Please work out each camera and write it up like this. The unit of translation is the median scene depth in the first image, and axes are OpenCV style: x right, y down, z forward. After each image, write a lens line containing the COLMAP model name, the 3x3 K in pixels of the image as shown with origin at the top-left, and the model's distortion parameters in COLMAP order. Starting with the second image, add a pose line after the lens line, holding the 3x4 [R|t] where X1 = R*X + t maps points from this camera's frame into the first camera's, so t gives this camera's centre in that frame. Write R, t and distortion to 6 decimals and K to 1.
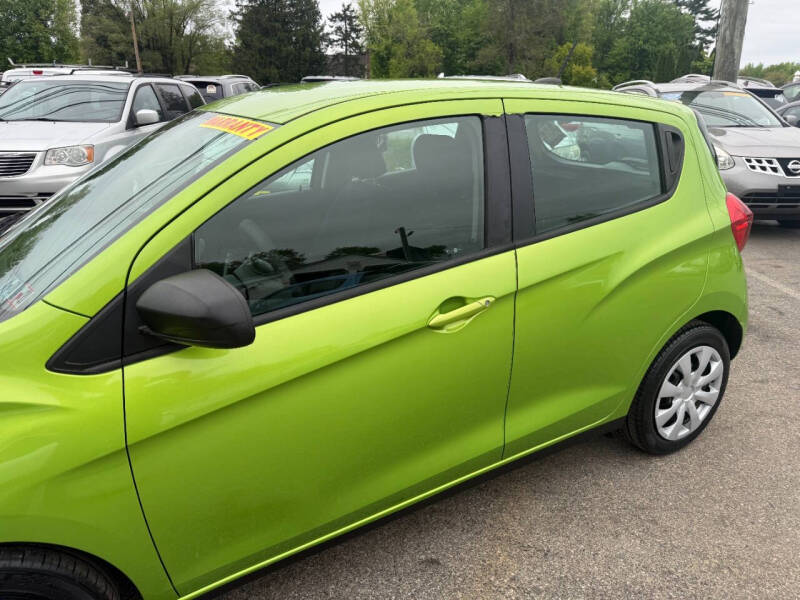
lens RADIAL K [[571.9, 0, 400.0], [0, 571.9, 300.0], [0, 0, 1]] dist [0.003970, -0.006661]
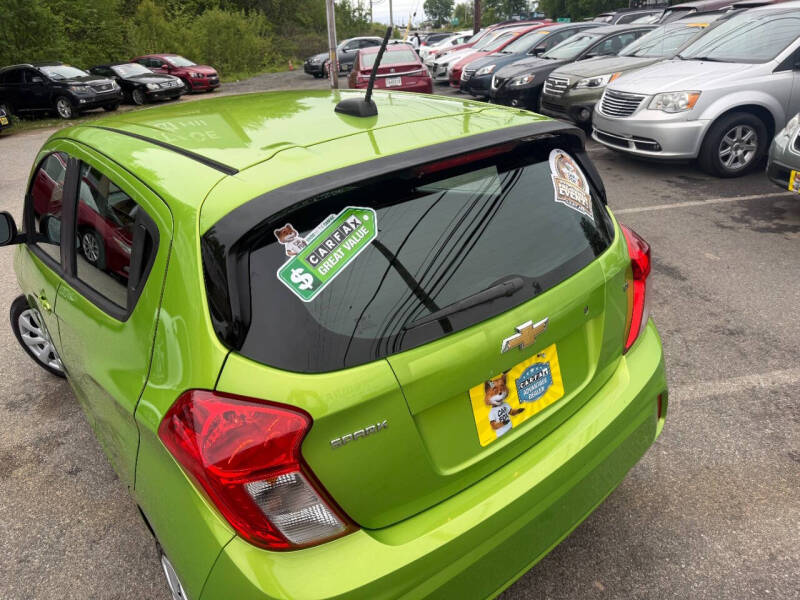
lens RADIAL K [[571.9, 0, 400.0], [0, 571.9, 300.0], [0, 0, 1]] dist [0.003970, -0.006661]
pose [[0.141654, 0.401443, -0.904863, 0.208901], [-0.257804, 0.897499, 0.357817, -0.098513], [0.955757, 0.182591, 0.230628, 0.218702]]
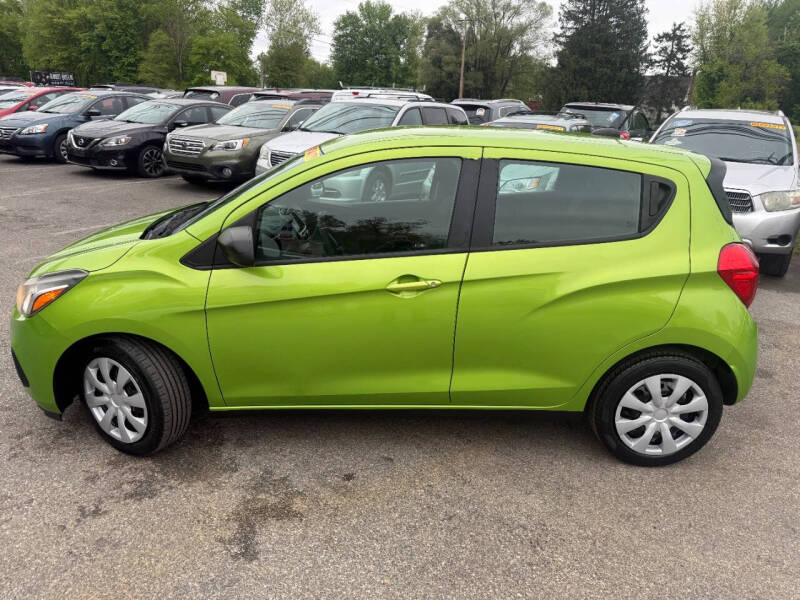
lens RADIAL K [[569.7, 0, 396.7], [0, 569.7, 295.3], [0, 0, 1]] dist [0.031154, -0.033948]
pose [[0.867507, 0.188577, -0.460294, 0.114037], [-0.204655, 0.978715, 0.015259, 0.004802], [0.453374, 0.080964, 0.887635, -0.052128]]
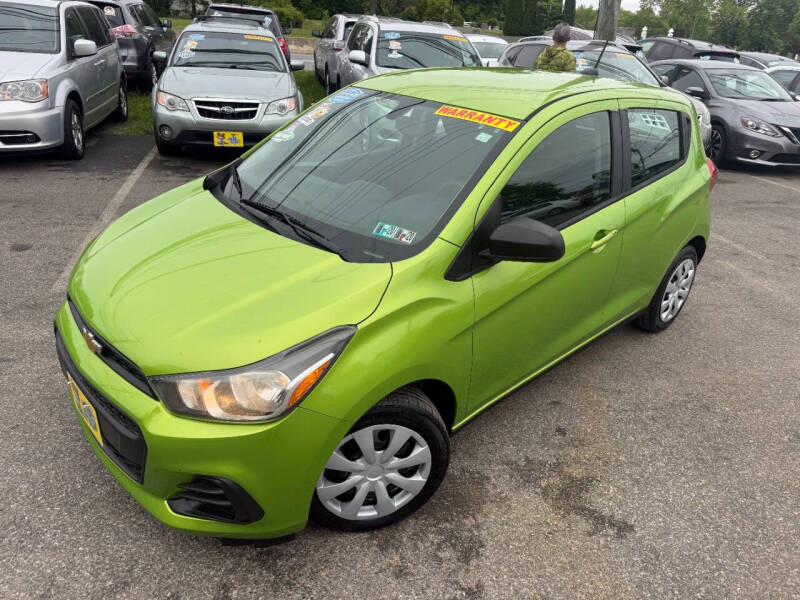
lens RADIAL K [[571.9, 0, 400.0], [0, 571.9, 300.0], [0, 0, 1]] dist [0.003970, -0.006661]
pose [[0.968165, -0.051354, 0.244987, -0.126447], [0.022946, 0.992816, 0.117432, -0.001830], [-0.249258, -0.108072, 0.962388, -0.062267]]
